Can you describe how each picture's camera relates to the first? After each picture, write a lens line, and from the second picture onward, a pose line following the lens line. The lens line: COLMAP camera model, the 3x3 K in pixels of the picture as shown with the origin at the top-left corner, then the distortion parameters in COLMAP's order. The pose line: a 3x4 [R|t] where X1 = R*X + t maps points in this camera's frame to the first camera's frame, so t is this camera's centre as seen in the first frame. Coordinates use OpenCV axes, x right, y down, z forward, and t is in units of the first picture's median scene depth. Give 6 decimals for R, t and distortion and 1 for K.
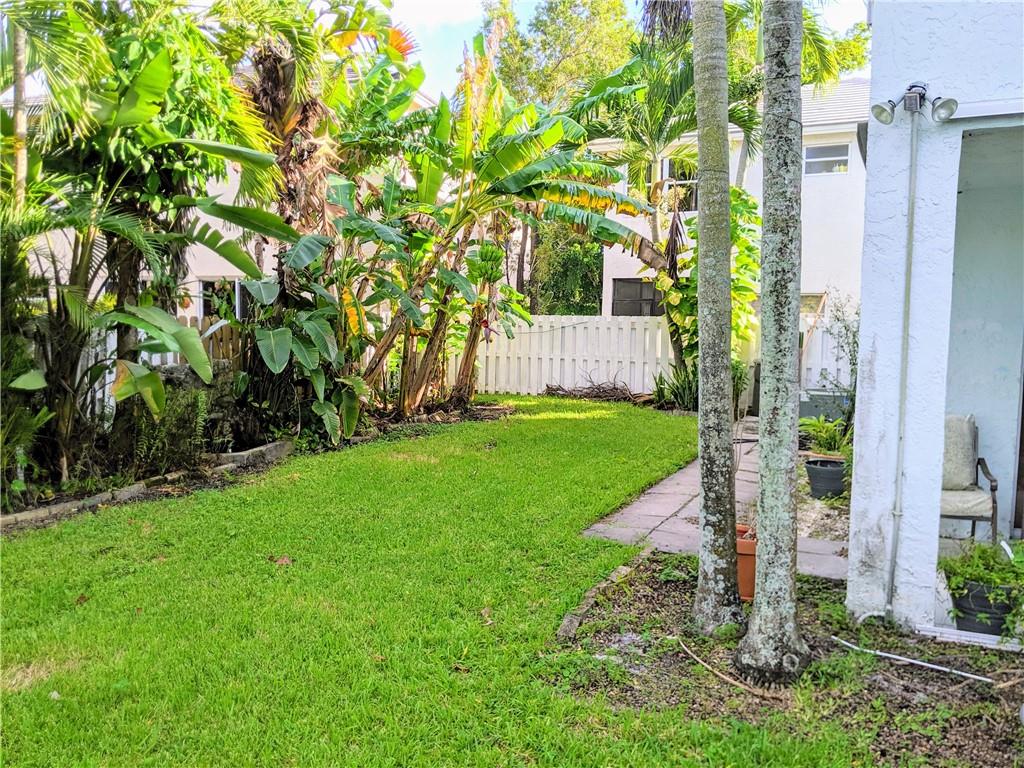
lens RADIAL K [[829.8, 0, 505.0], [0, 829.8, 379.8], [0, 0, 1]] dist [0.048111, -0.087061]
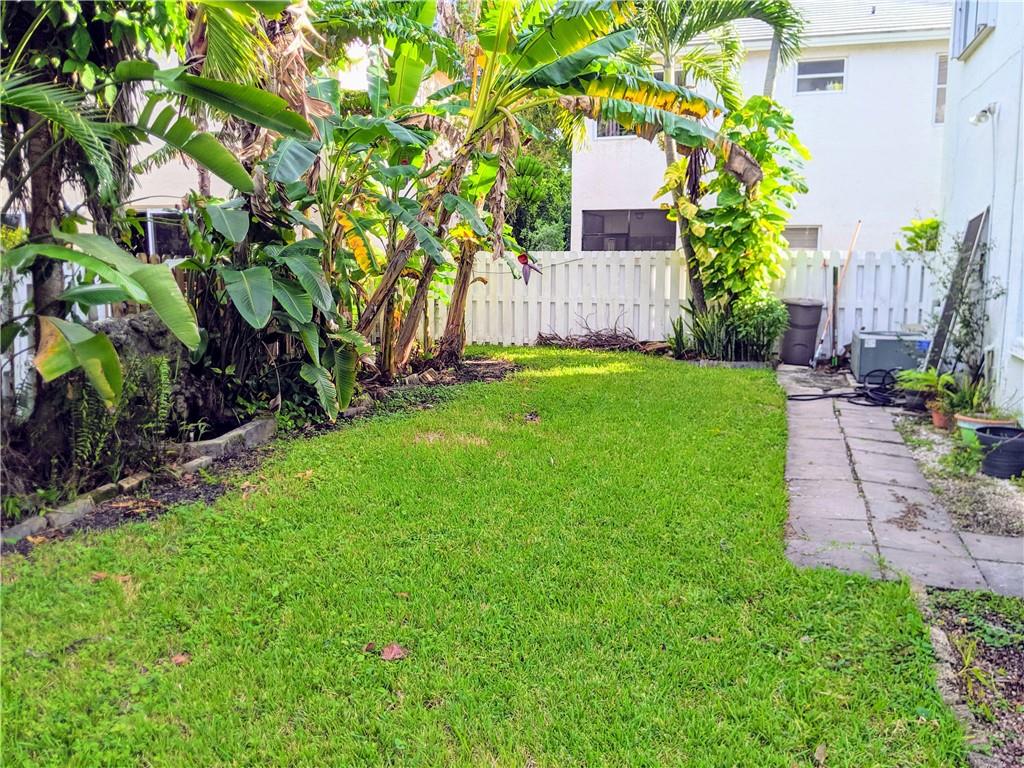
lens RADIAL K [[829.8, 0, 504.7], [0, 829.8, 387.6], [0, 0, 1]] dist [0.048111, -0.087061]
pose [[0.991680, -0.029796, 0.125233, -0.142586], [0.019953, 0.996665, 0.079126, -0.009947], [-0.127173, -0.075969, 0.988967, 0.229127]]
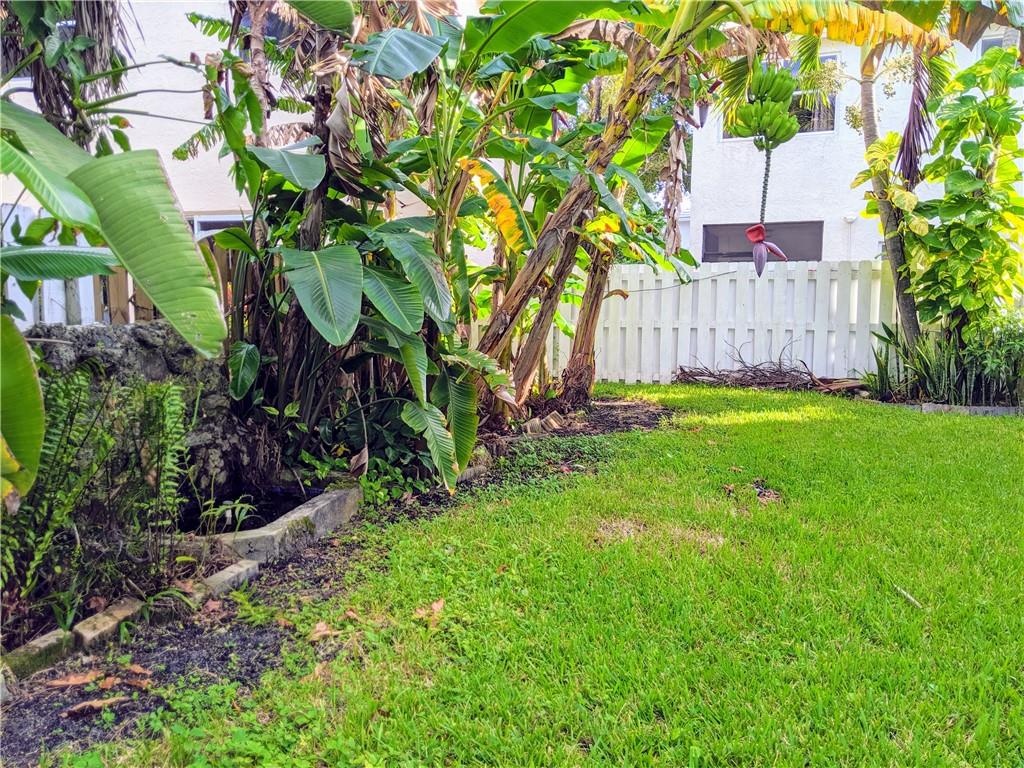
lens RADIAL K [[829.8, 0, 504.1], [0, 829.8, 396.4], [0, 0, 1]] dist [0.048111, -0.087061]
pose [[0.997824, -0.015421, 0.064113, -0.203186], [0.013173, 0.999288, 0.035341, 0.006145], [-0.064612, -0.034420, 0.997317, 0.524564]]
